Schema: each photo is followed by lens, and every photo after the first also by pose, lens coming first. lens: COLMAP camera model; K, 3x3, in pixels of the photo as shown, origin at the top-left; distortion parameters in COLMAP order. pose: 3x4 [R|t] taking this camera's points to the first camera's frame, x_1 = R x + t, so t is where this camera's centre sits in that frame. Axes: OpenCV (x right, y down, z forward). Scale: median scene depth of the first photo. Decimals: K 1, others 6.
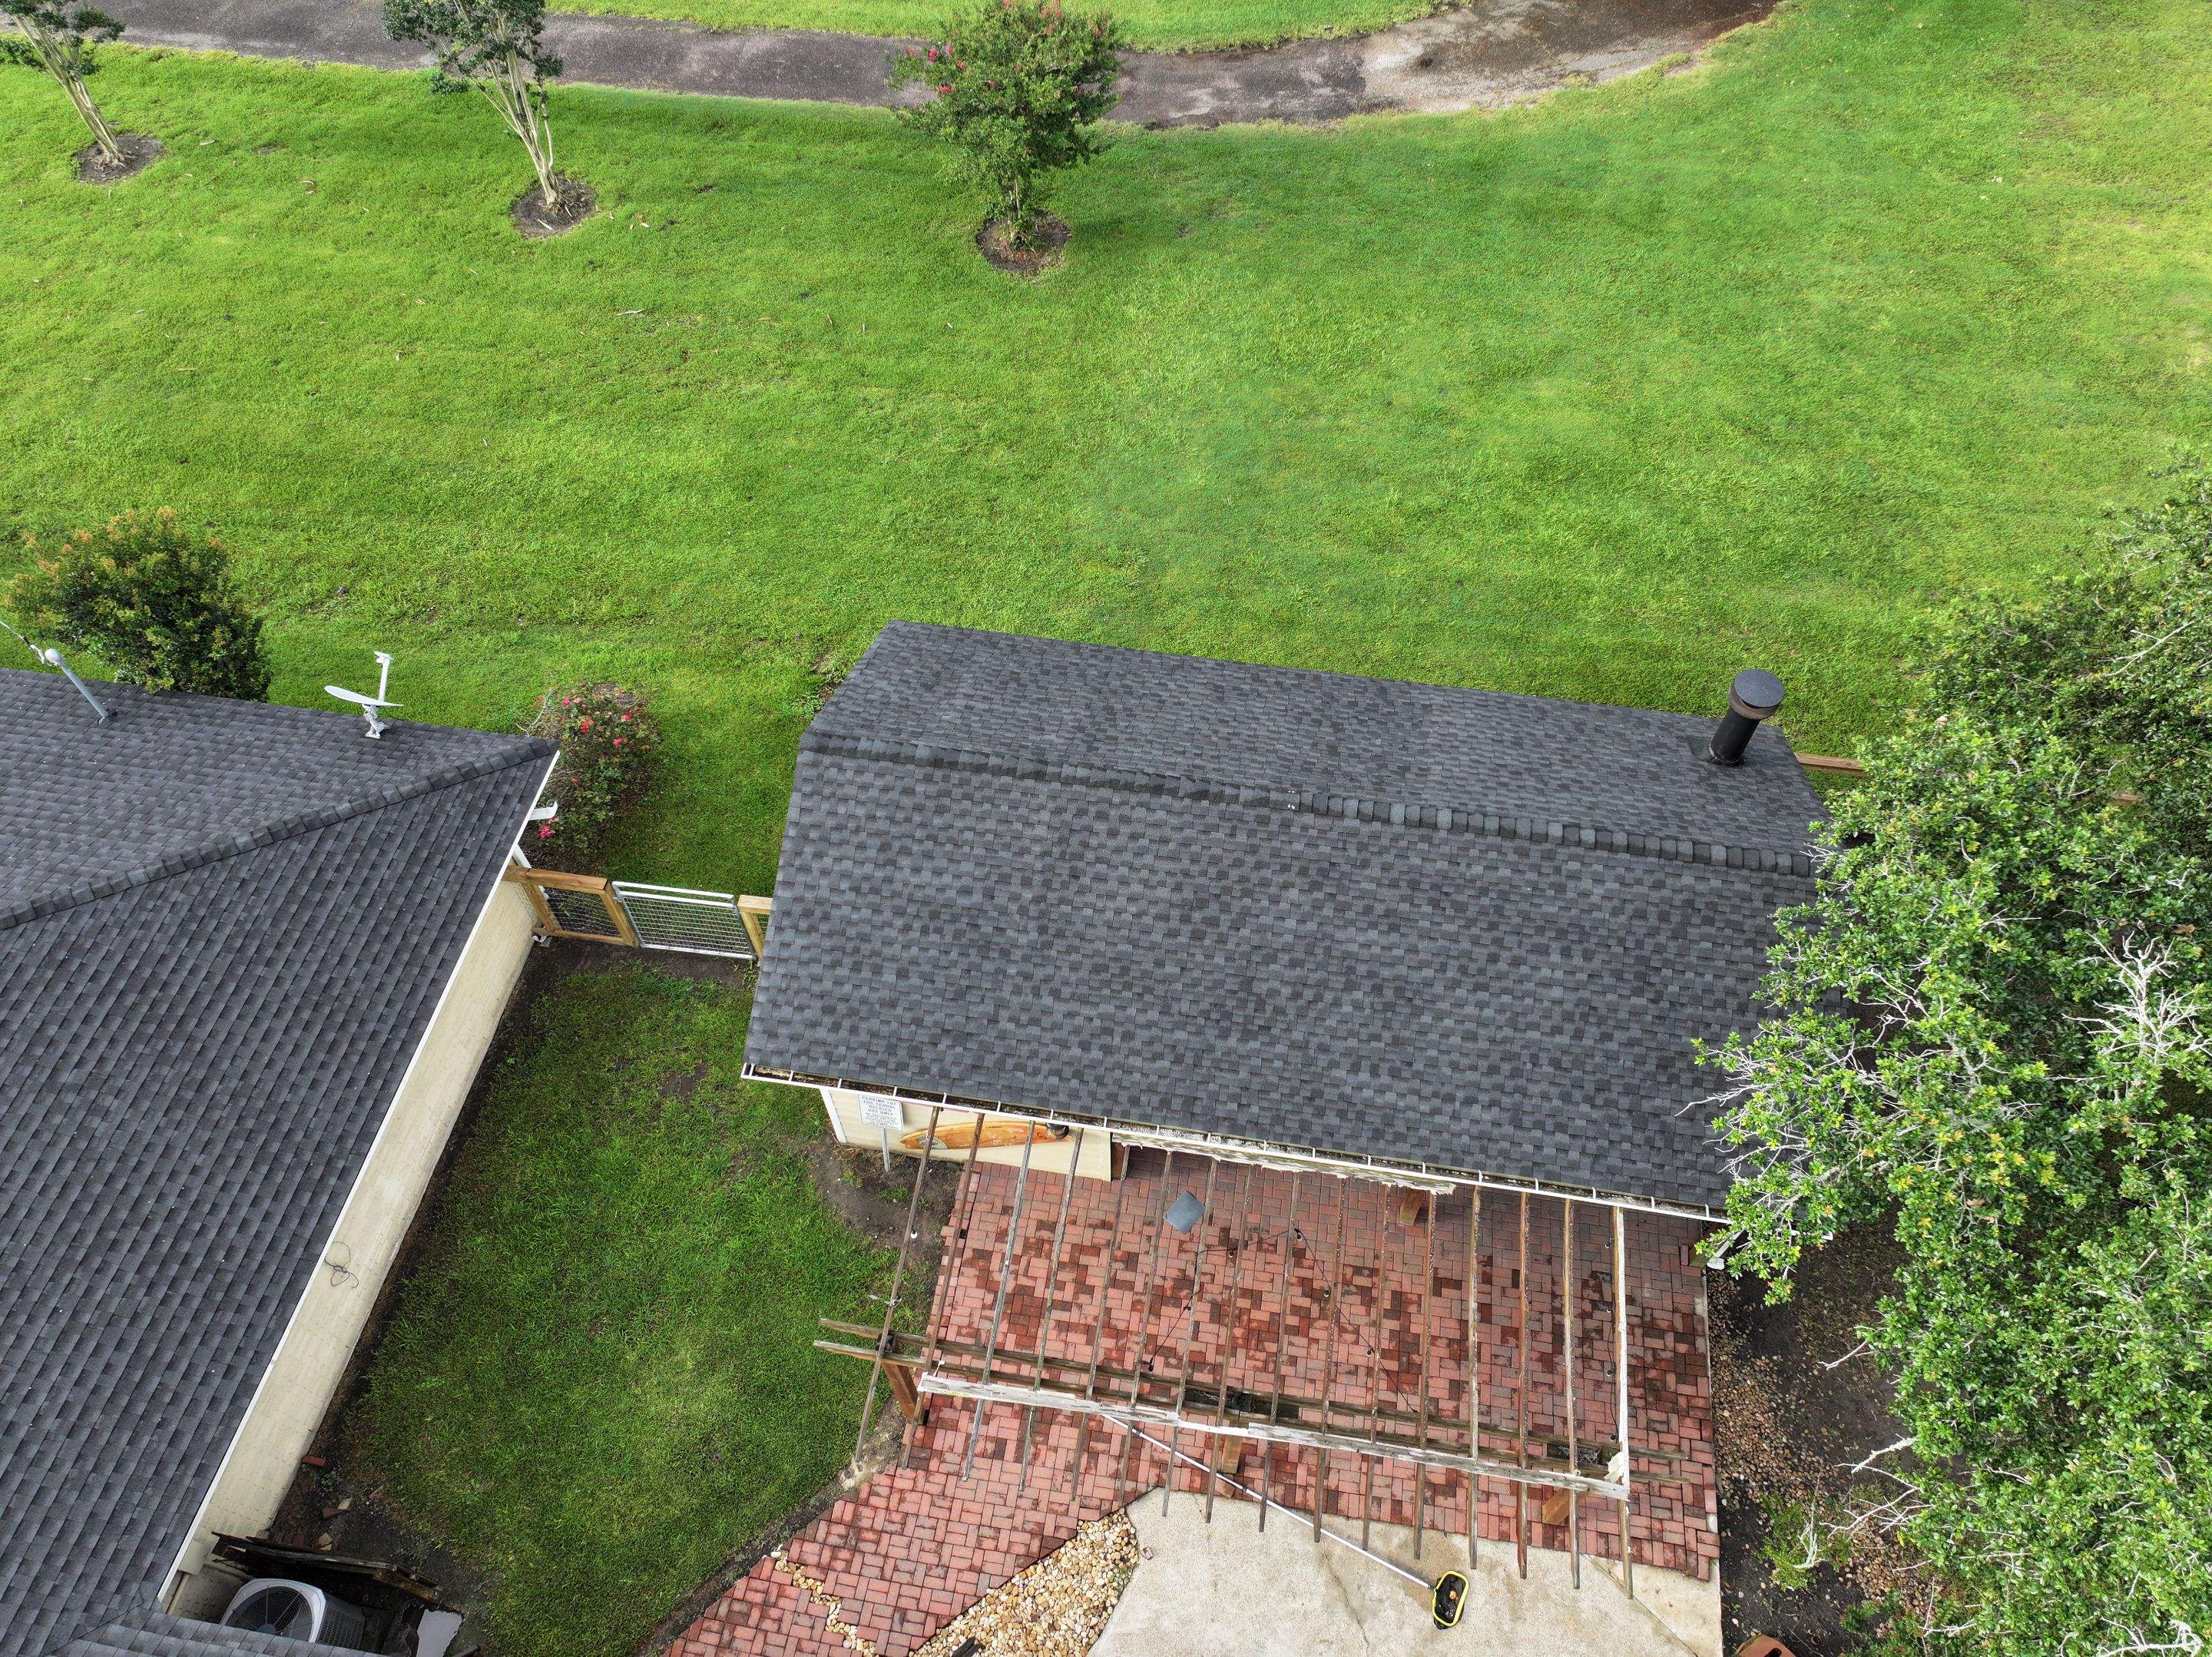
lens RADIAL K [[1545.6, 0, 1103.4], [0, 1545.6, 828.4], [0, 0, 1]] dist [-0.002915, 0.014008]
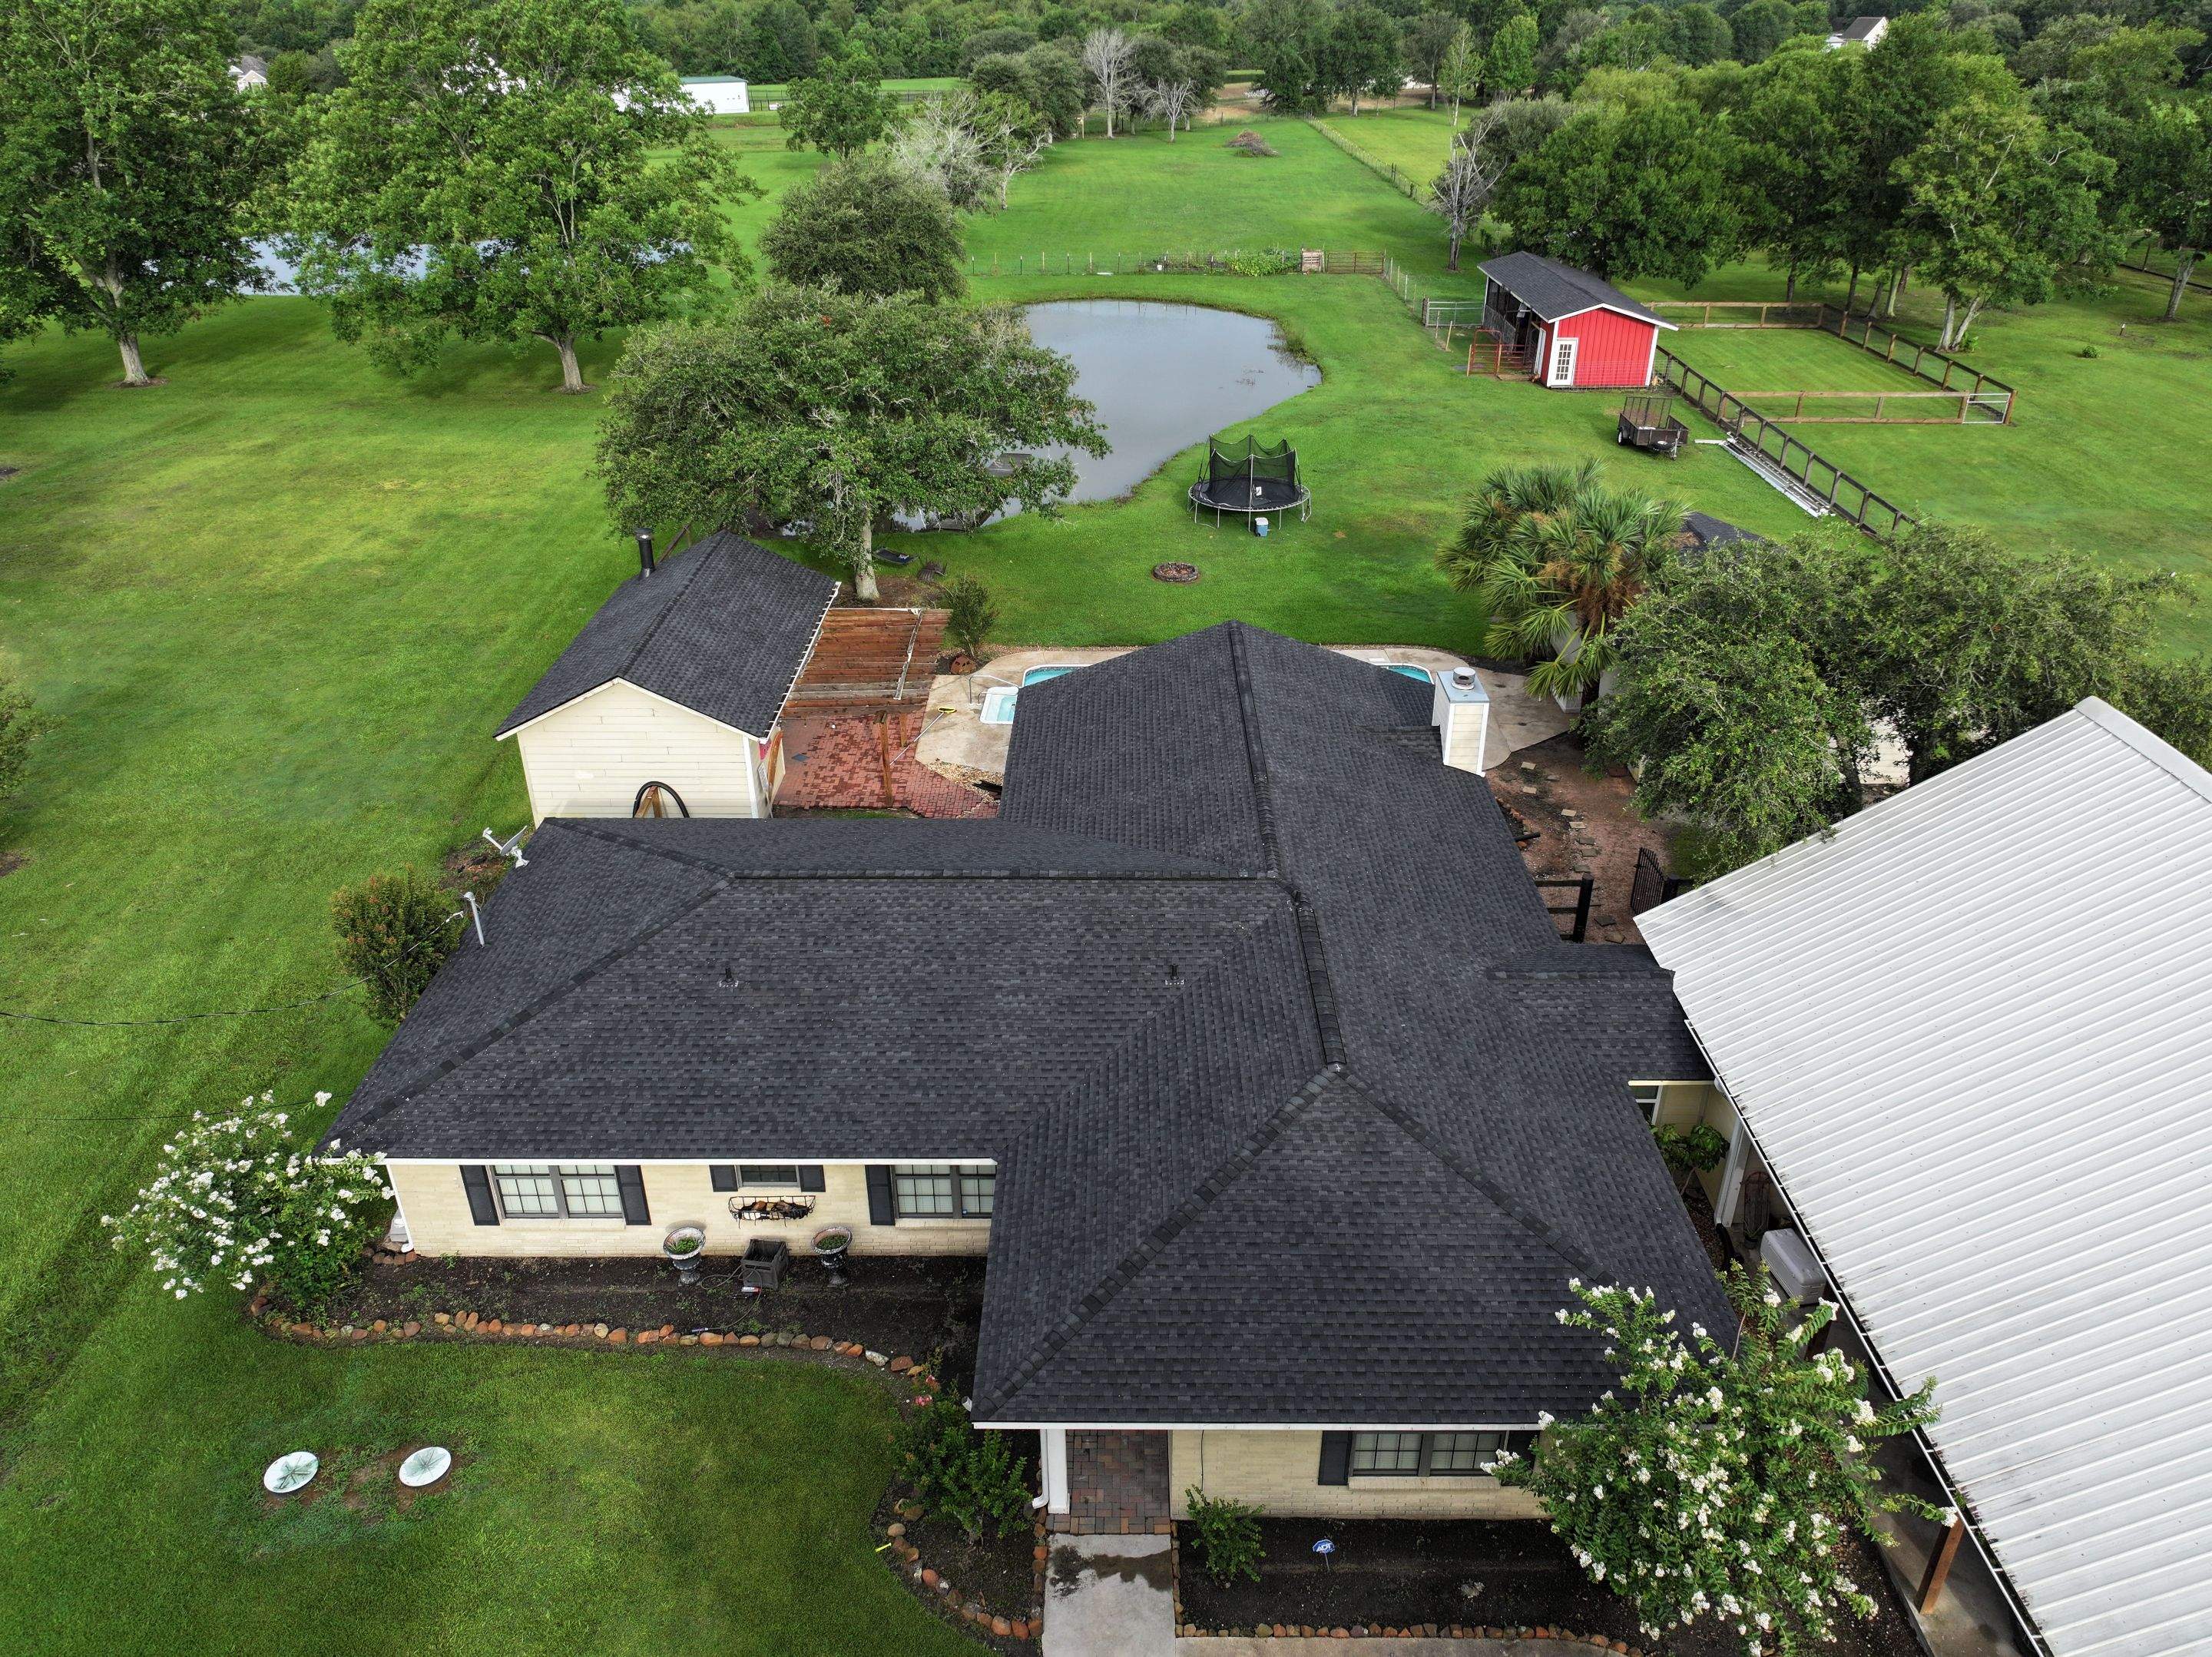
lens RADIAL K [[1545.6, 0, 1119.3], [0, 1545.6, 829.9], [0, 0, 1]] dist [-0.002915, 0.014008]
pose [[-0.164610, -0.460677, 0.872170, -2.069288], [0.809978, 0.441471, 0.386055, -0.206367], [-0.562884, 0.769987, 0.300467, 0.120613]]
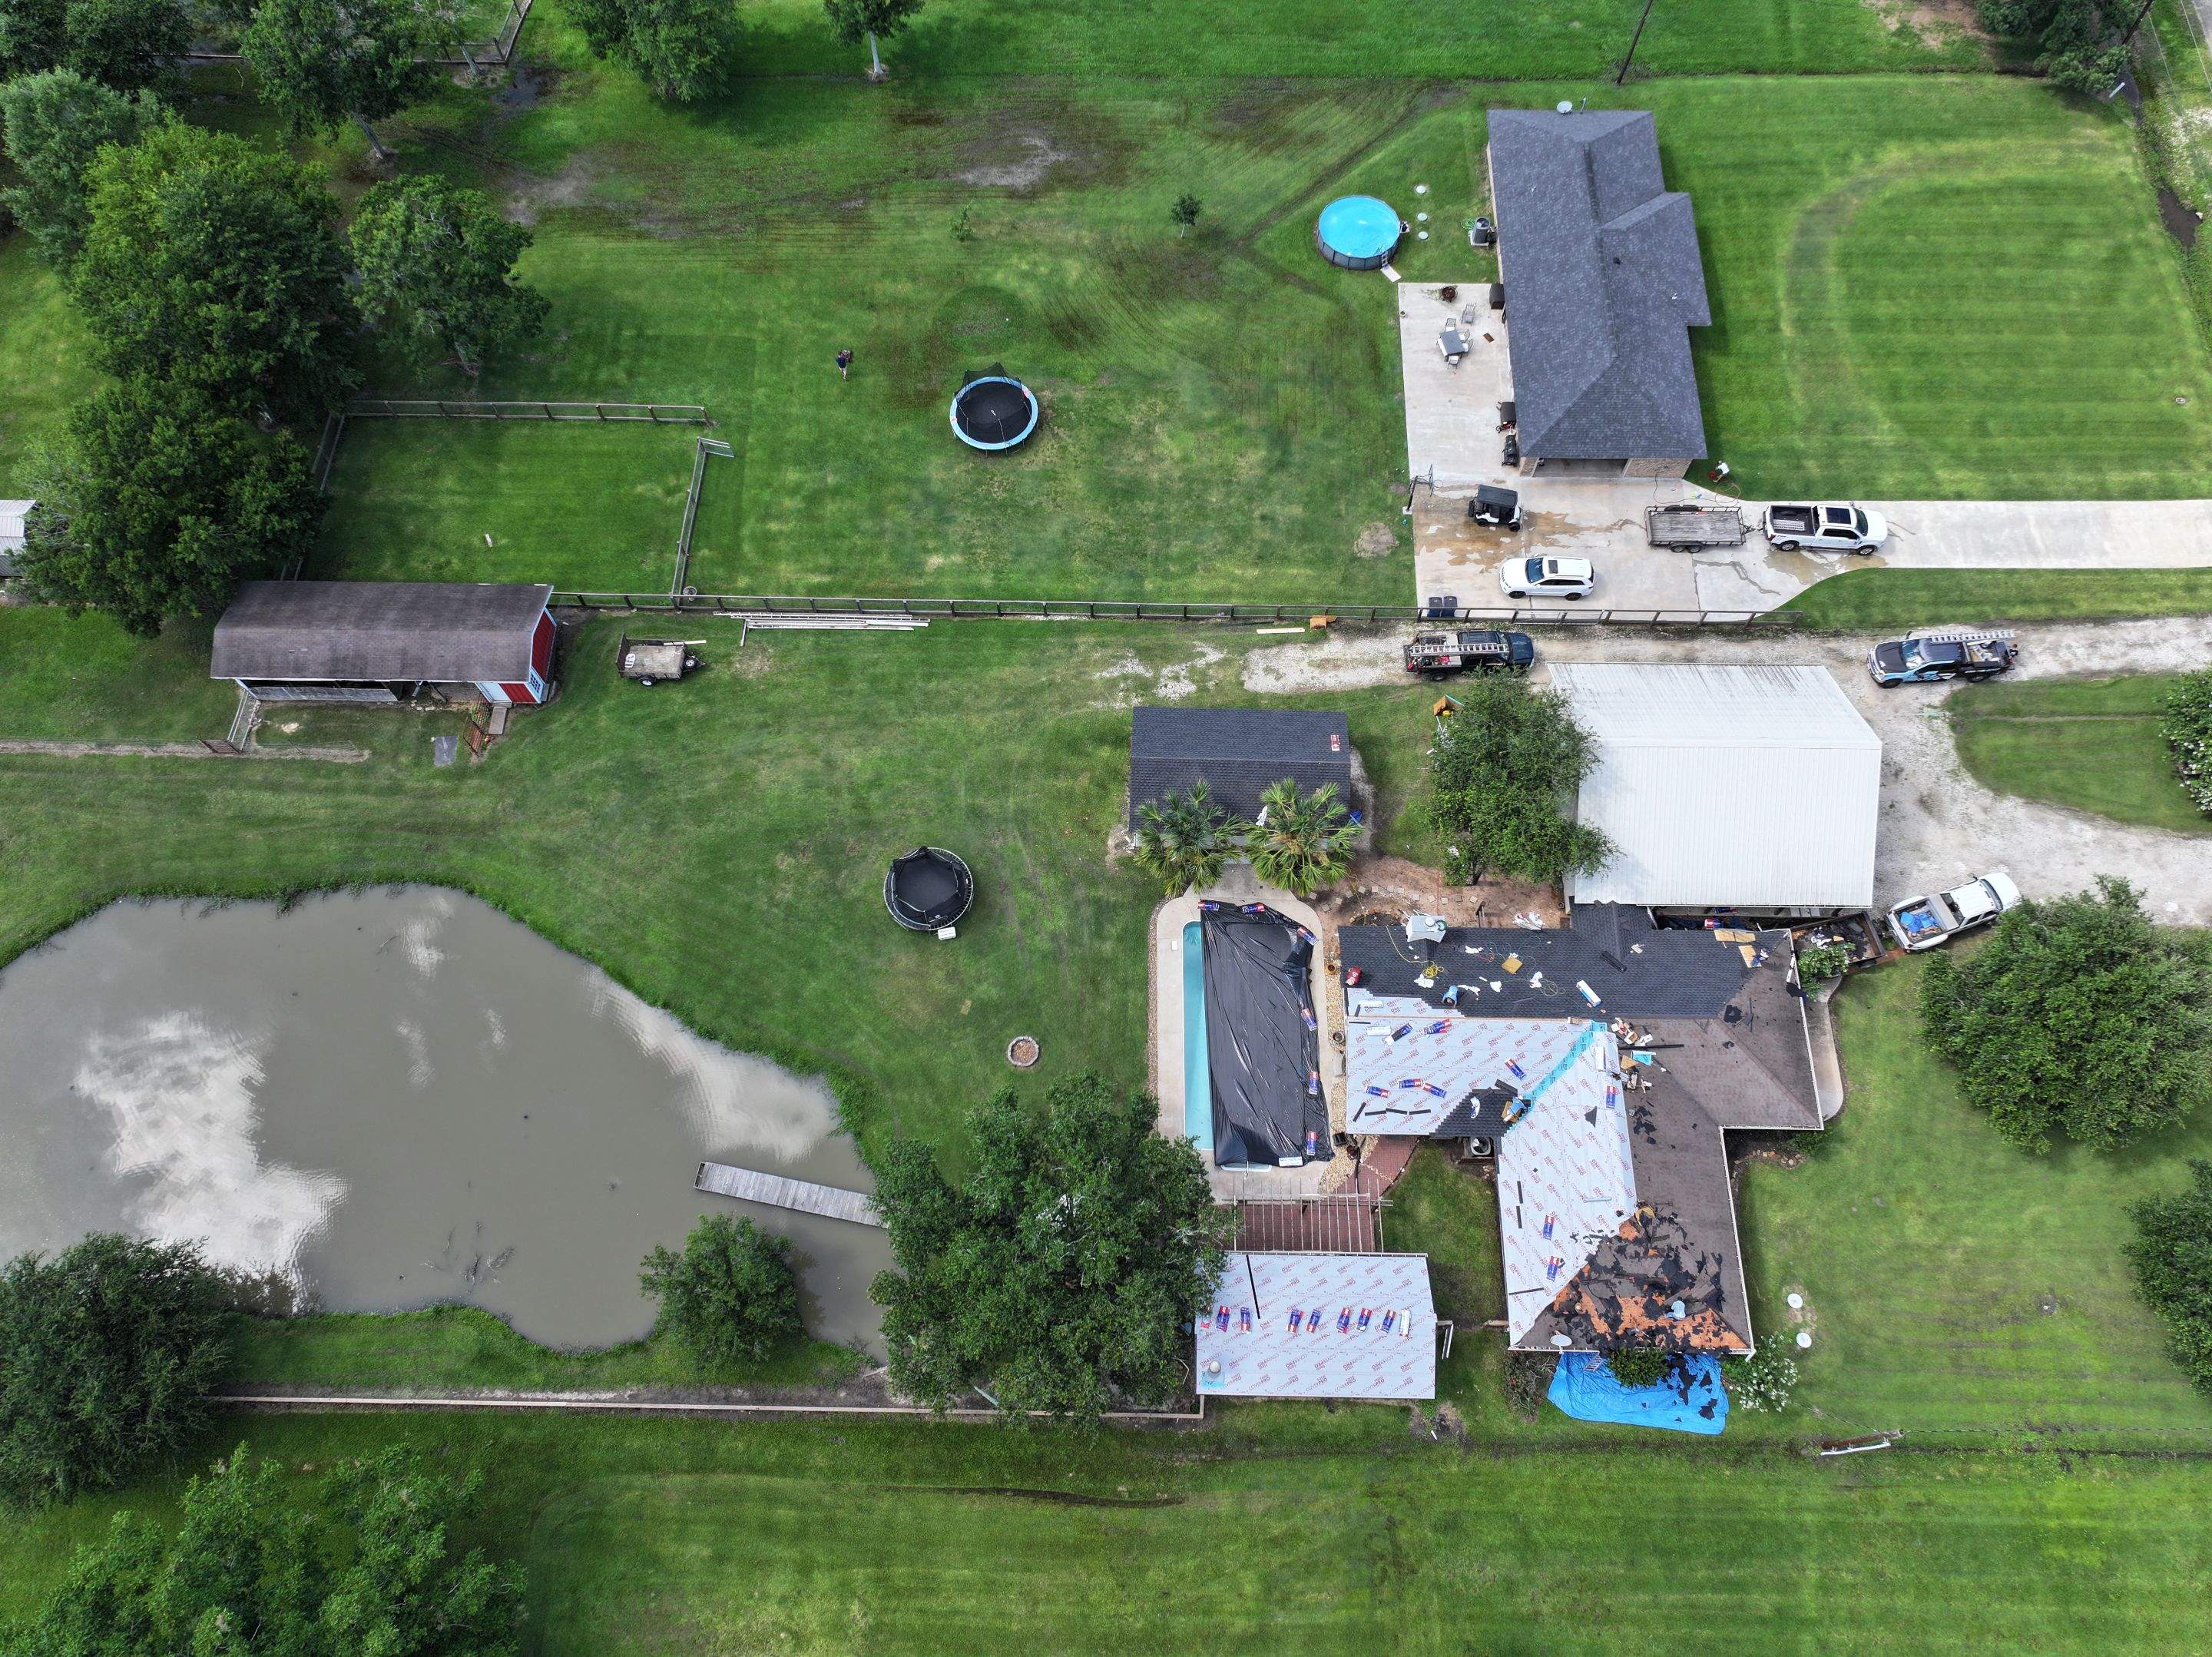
lens RADIAL K [[1545.6, 0, 1109.9], [0, 1545.6, 819.6], [0, 0, 1]] dist [-0.002915, 0.014008]
pose [[-0.989018, 0.142682, -0.038550, 0.601730], [-0.105561, -0.499372, 0.859933, -2.654097], [0.103447, 0.854558, 0.508949, -2.198741]]
